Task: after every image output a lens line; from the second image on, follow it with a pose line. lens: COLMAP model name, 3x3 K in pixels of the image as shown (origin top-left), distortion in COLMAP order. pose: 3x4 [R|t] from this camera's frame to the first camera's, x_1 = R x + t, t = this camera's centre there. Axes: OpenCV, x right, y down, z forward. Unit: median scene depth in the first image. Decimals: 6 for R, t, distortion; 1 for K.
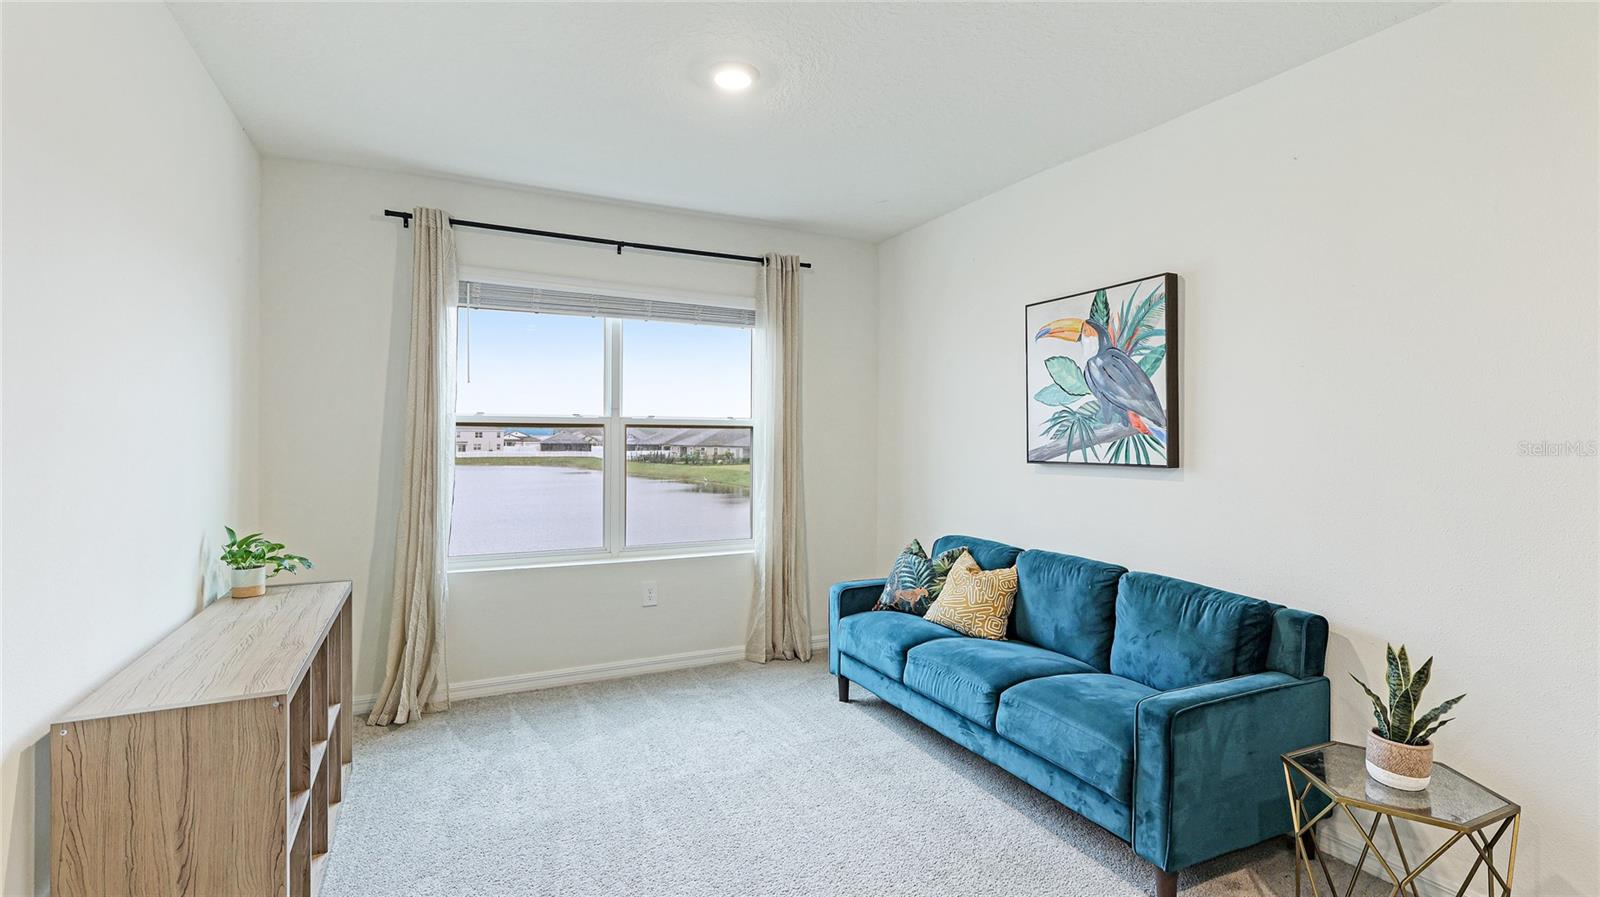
lens RADIAL K [[727.6, 0, 805.9], [0, 727.6, 439.5], [0, 0, 1]] dist [0.006577, -0.002041]
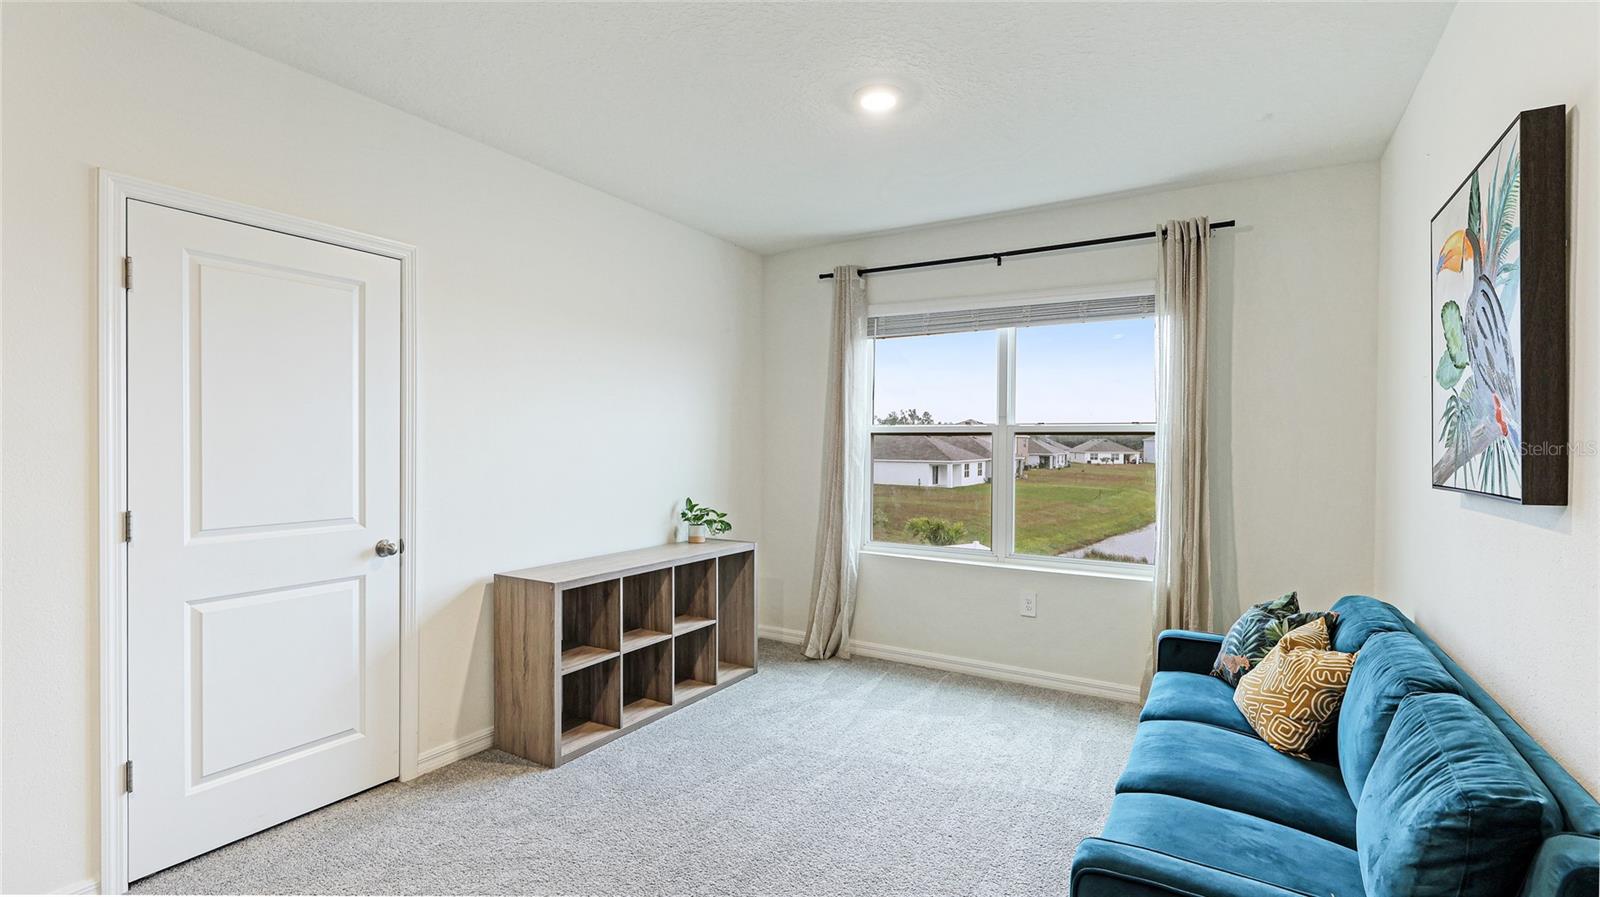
lens RADIAL K [[727.6, 0, 807.1], [0, 727.6, 451.5], [0, 0, 1]] dist [0.006577, -0.002041]
pose [[0.534229, 0.008225, -0.845300, 0.522198], [-0.007069, 0.999961, 0.005262, 0.003381], [0.845310, 0.003164, 0.534266, 0.253813]]
